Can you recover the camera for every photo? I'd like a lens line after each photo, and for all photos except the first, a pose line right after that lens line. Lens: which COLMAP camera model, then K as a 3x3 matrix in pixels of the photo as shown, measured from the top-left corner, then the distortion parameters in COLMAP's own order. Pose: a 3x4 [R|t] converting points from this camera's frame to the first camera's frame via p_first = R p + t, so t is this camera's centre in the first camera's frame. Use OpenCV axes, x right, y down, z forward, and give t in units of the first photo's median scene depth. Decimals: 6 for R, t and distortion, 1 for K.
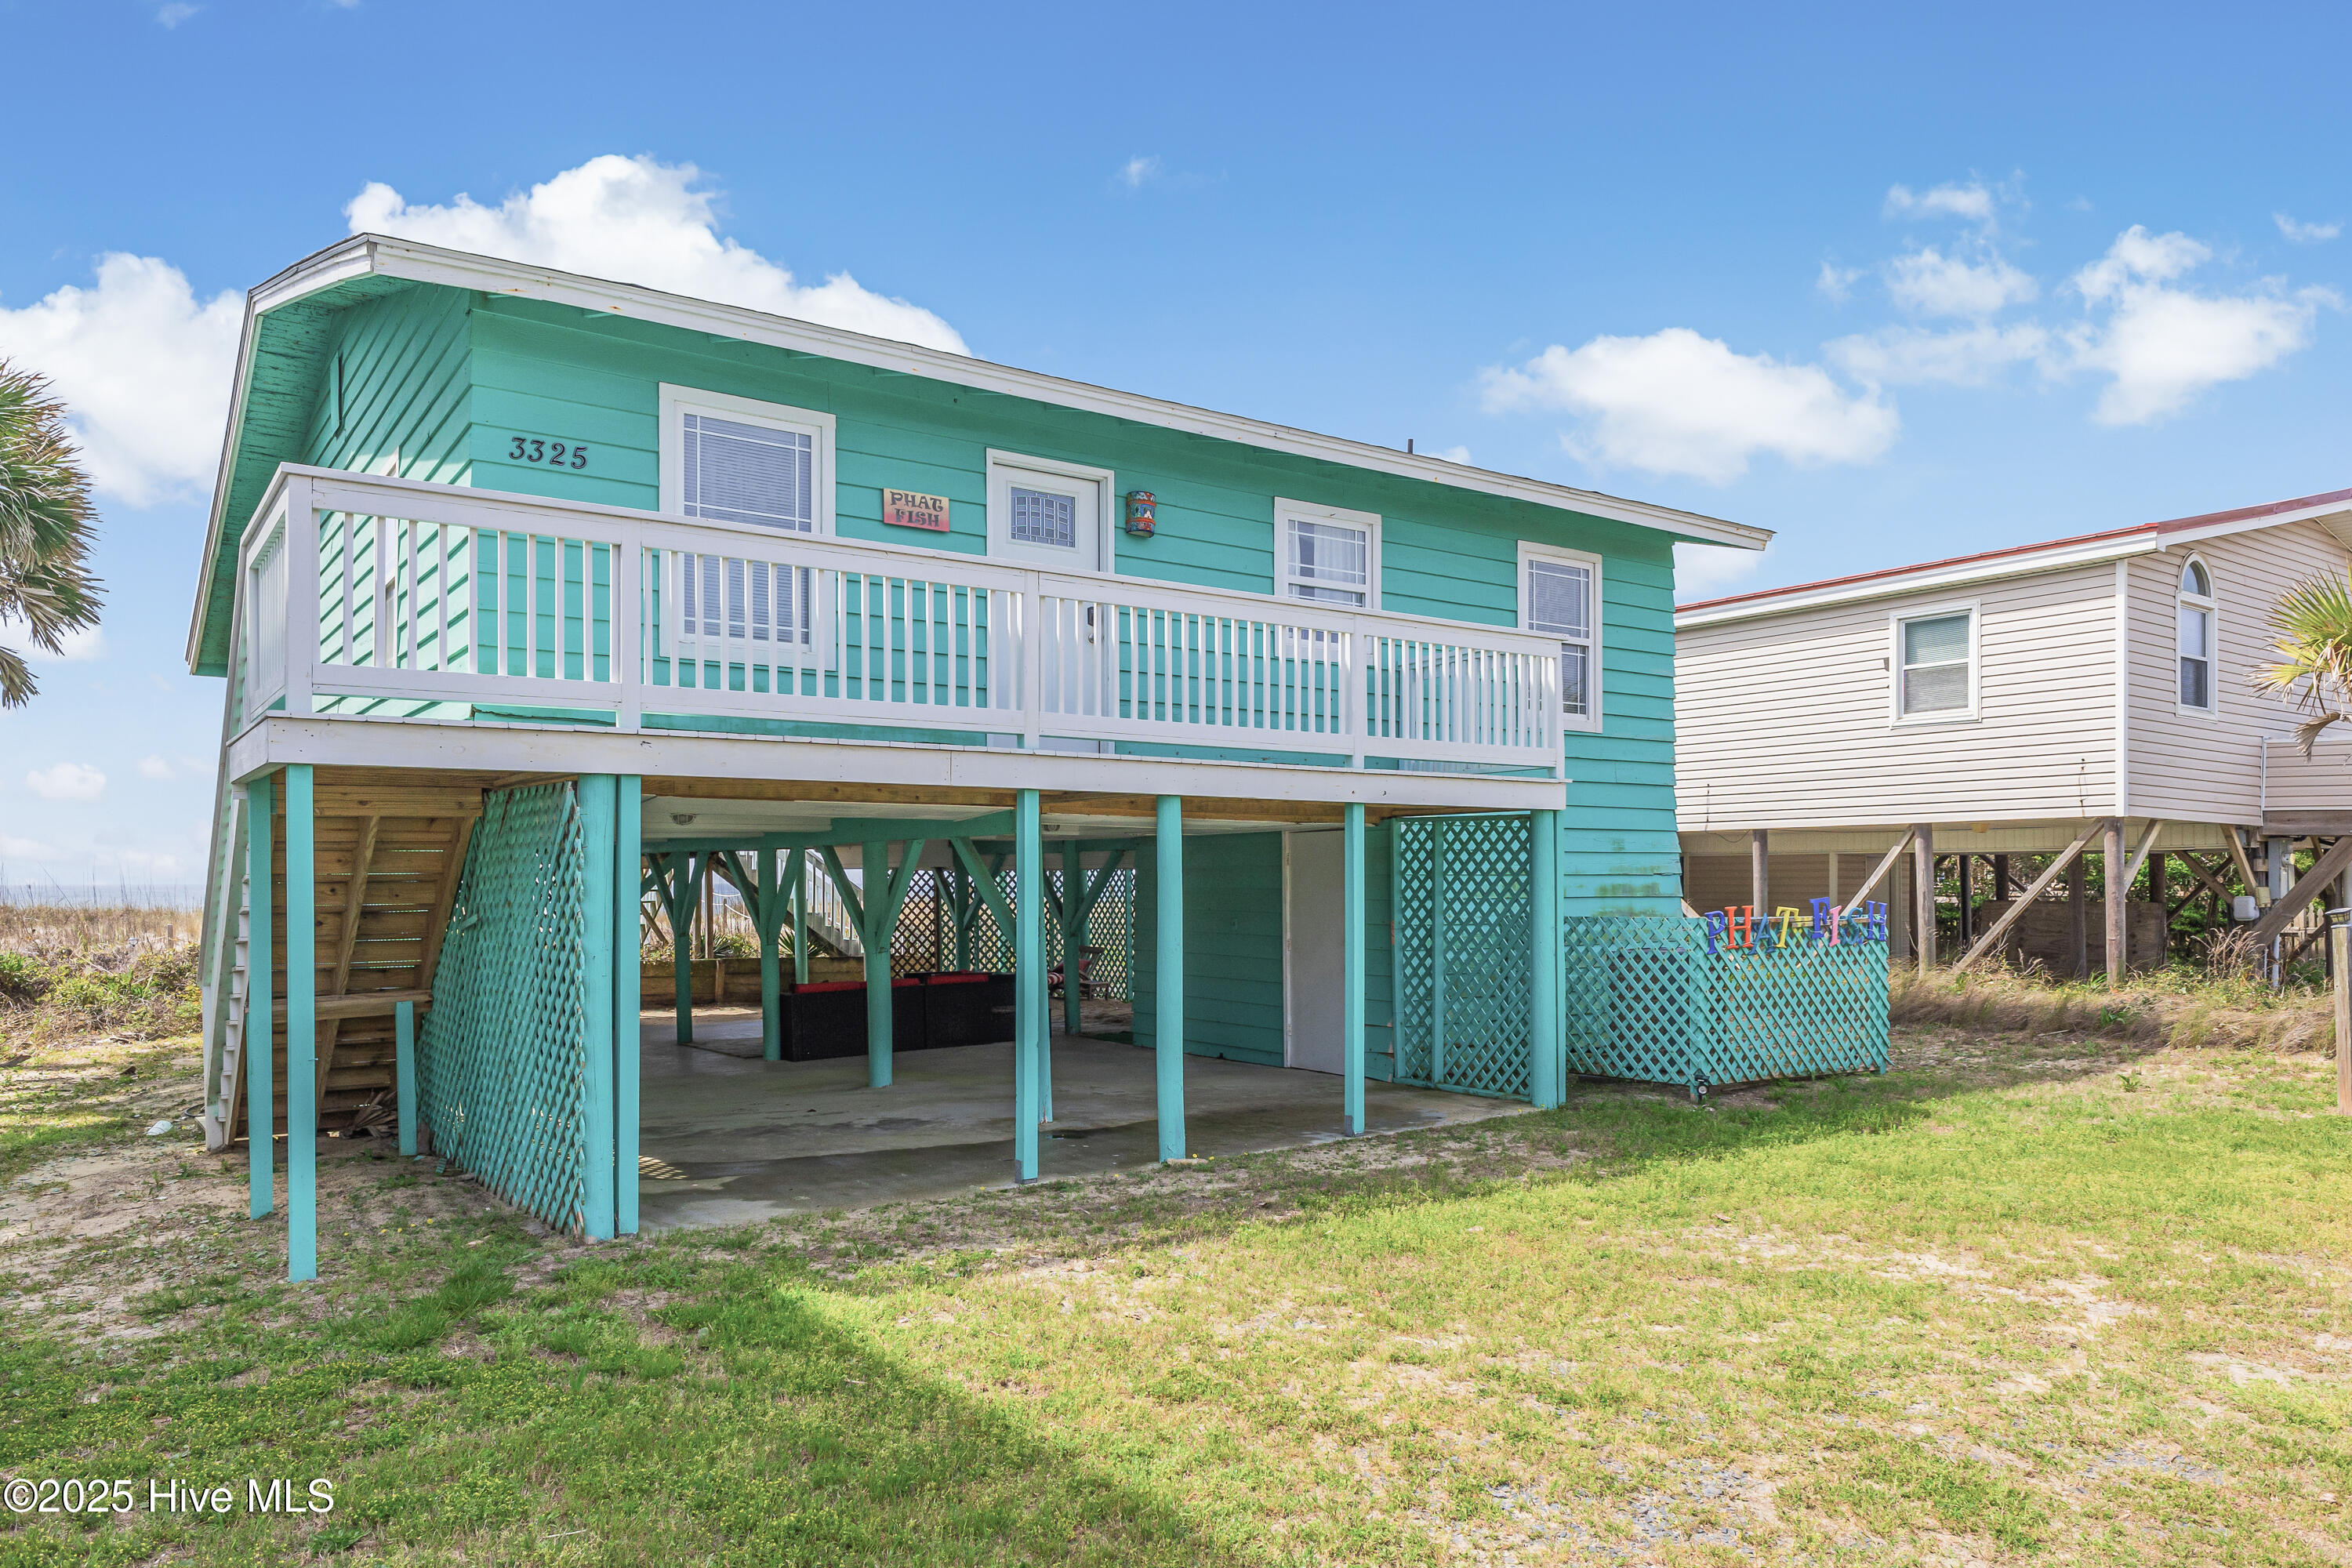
lens RADIAL K [[1539.4, 0, 1173.3], [0, 1539.4, 867.9], [0, 0, 1]] dist [0.002390, -0.000144]
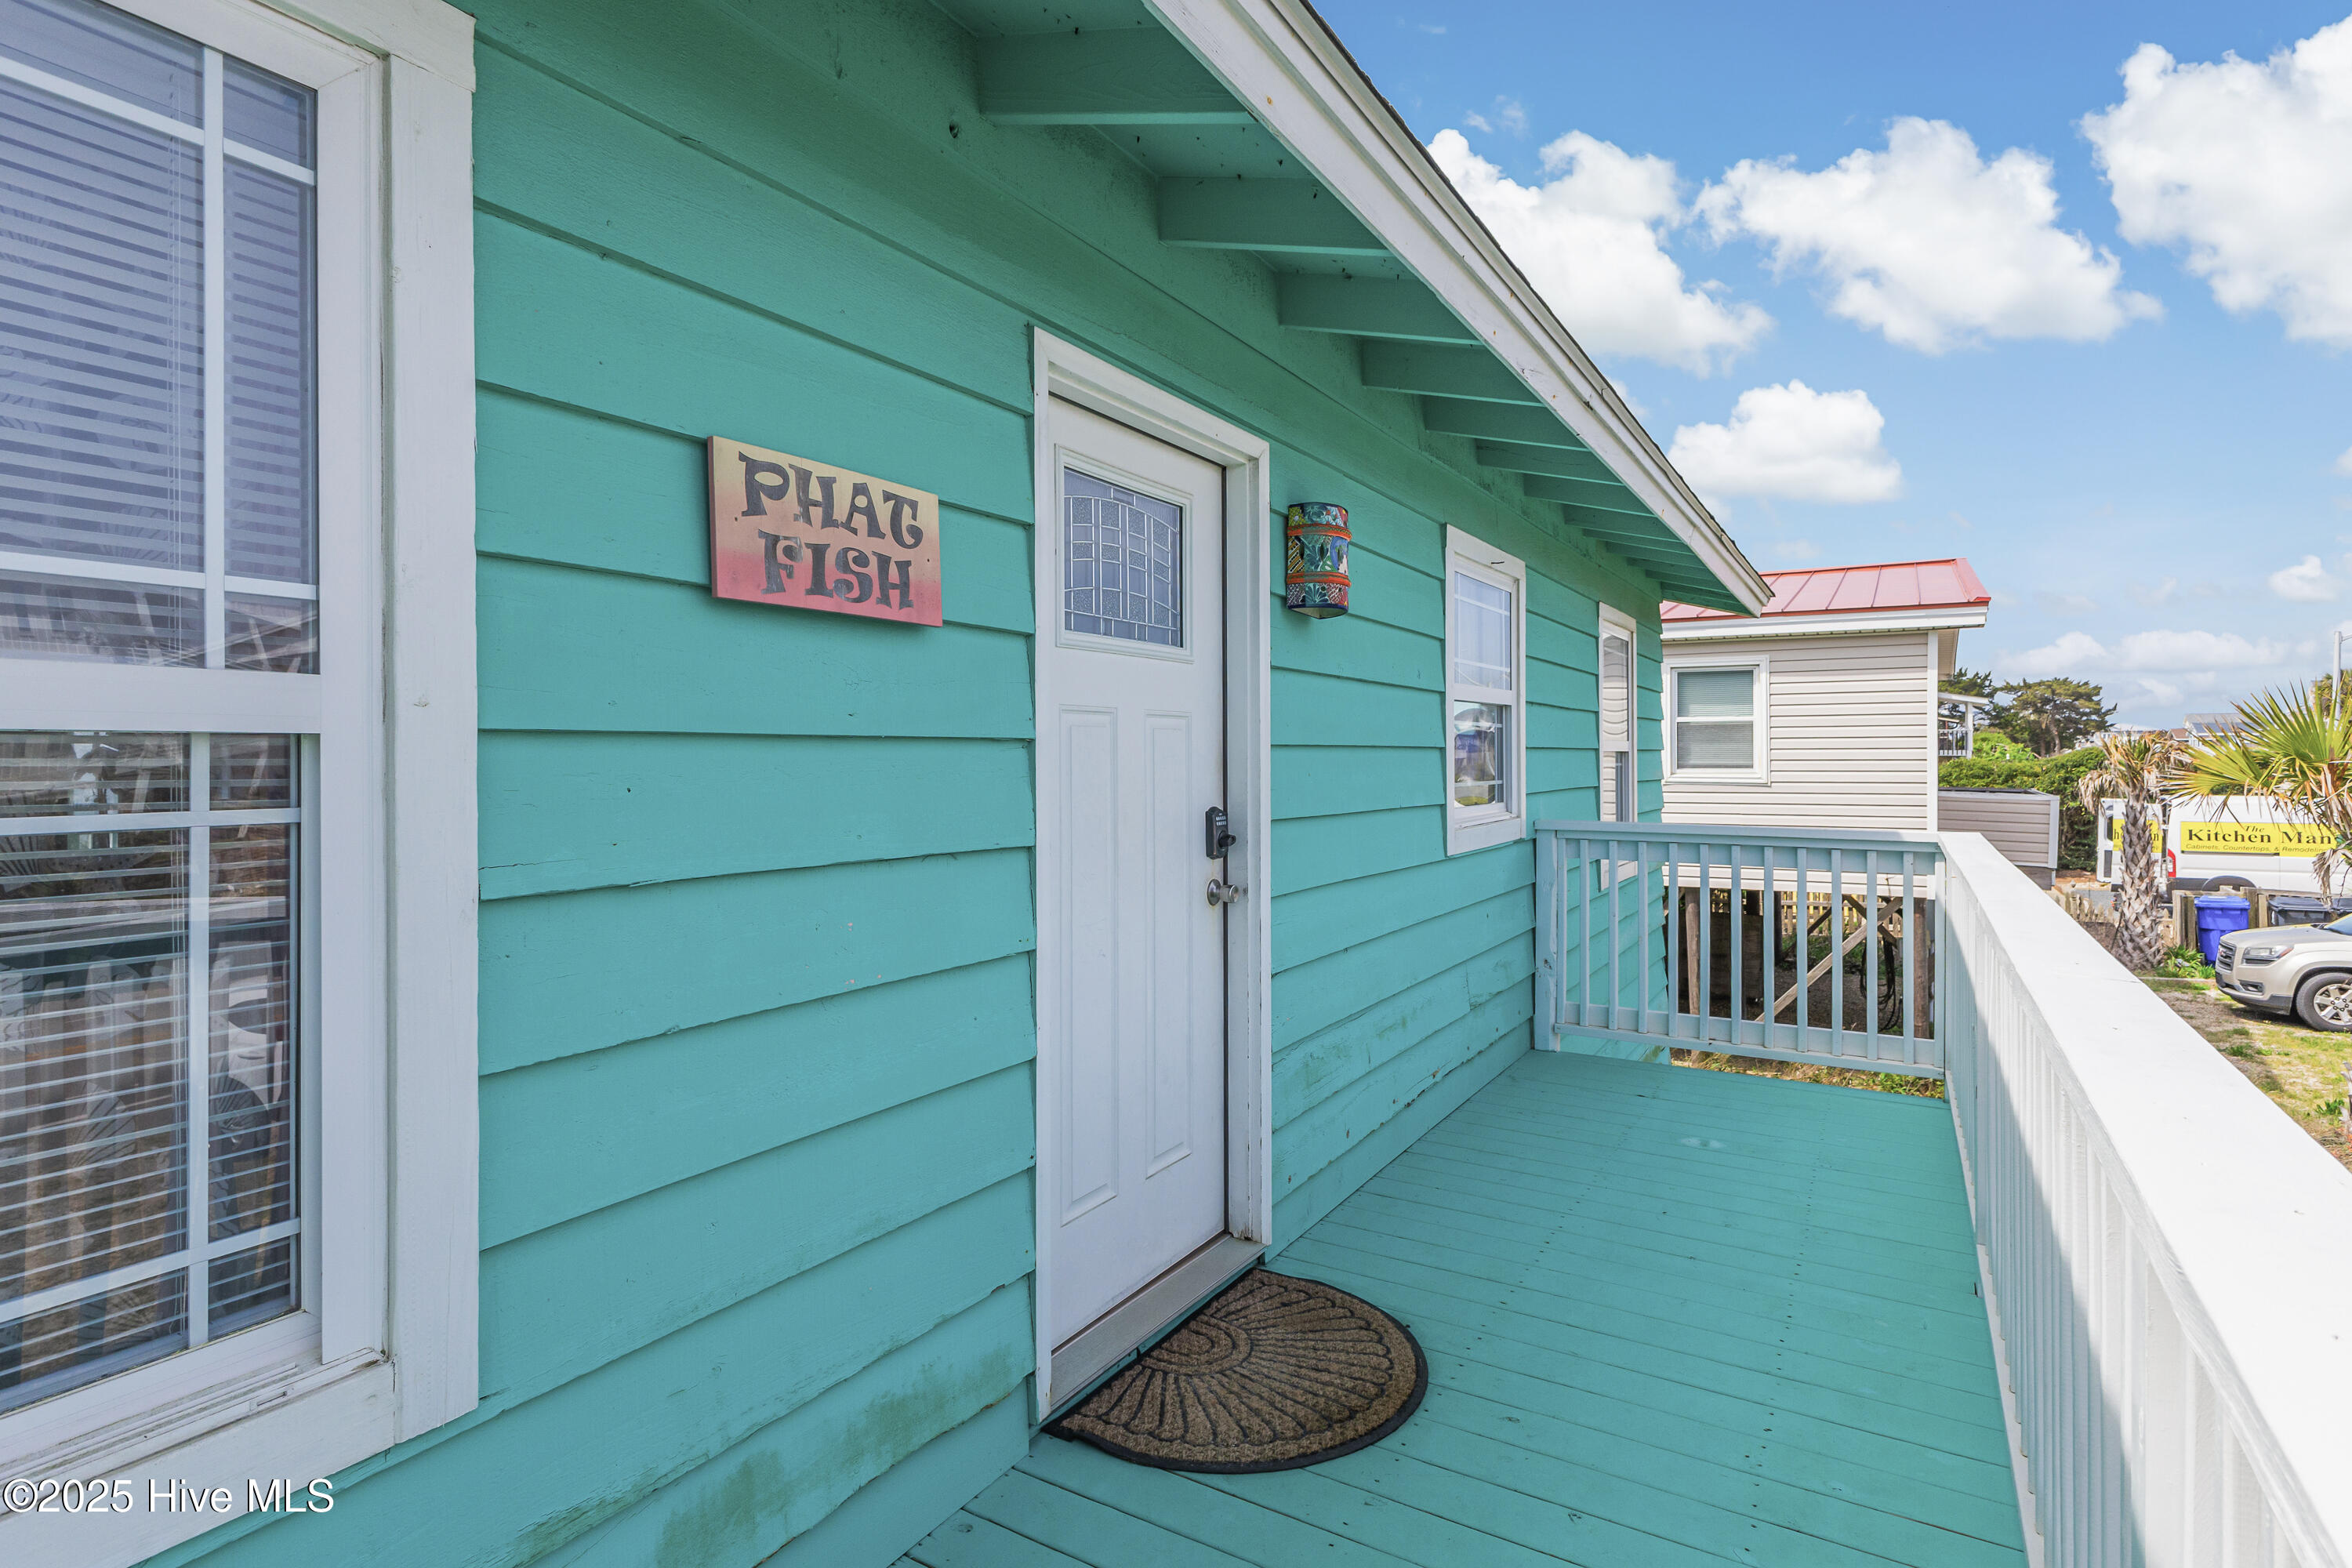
lens RADIAL K [[1222.1, 0, 1167.3], [0, 1222.1, 757.6], [0, 0, 1]] dist [-0.000361, -0.000122]
pose [[0.920032, 0.005459, 0.391805, -0.109676], [-0.008185, 0.999953, 0.005288, -0.113290], [-0.391757, -0.008073, 0.920033, 0.455911]]
